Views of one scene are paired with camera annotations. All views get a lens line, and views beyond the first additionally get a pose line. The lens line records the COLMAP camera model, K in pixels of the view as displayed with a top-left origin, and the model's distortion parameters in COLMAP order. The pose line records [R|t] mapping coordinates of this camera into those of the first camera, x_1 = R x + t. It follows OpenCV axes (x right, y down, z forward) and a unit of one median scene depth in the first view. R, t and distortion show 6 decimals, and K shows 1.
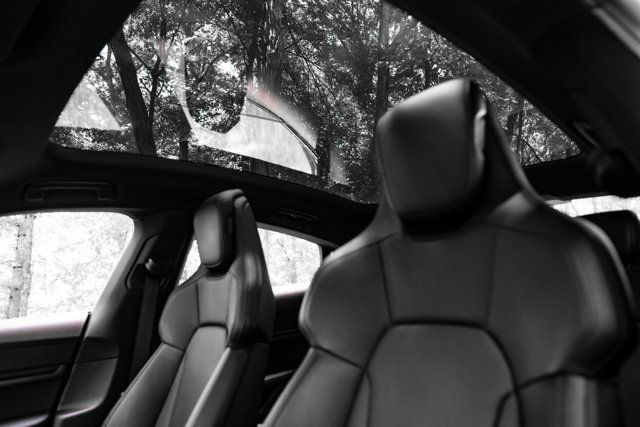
lens RADIAL K [[435.2, 0, 320.0], [0, 435.2, 213.5], [0, 0, 1]] dist [-0.005091, 0.000675]
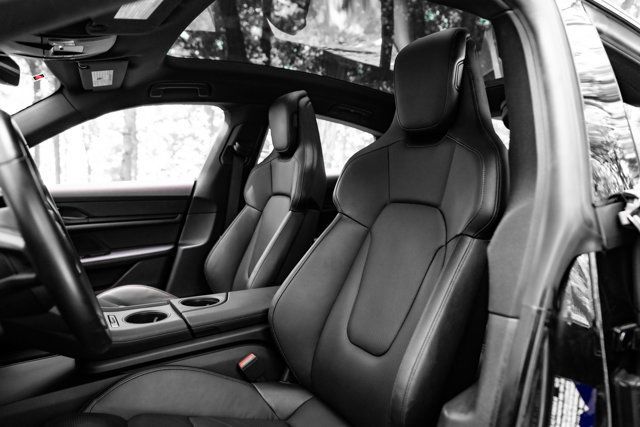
lens RADIAL K [[471.7, 0, 320.0], [0, 471.7, 213.5], [0, 0, 1]] dist [0.002651, 0.003769]
pose [[0.979248, 0.082367, -0.185172, 0.143100], [-0.029135, 0.961410, 0.273573, -0.090212], [0.200559, -0.262500, 0.943859, -0.366846]]
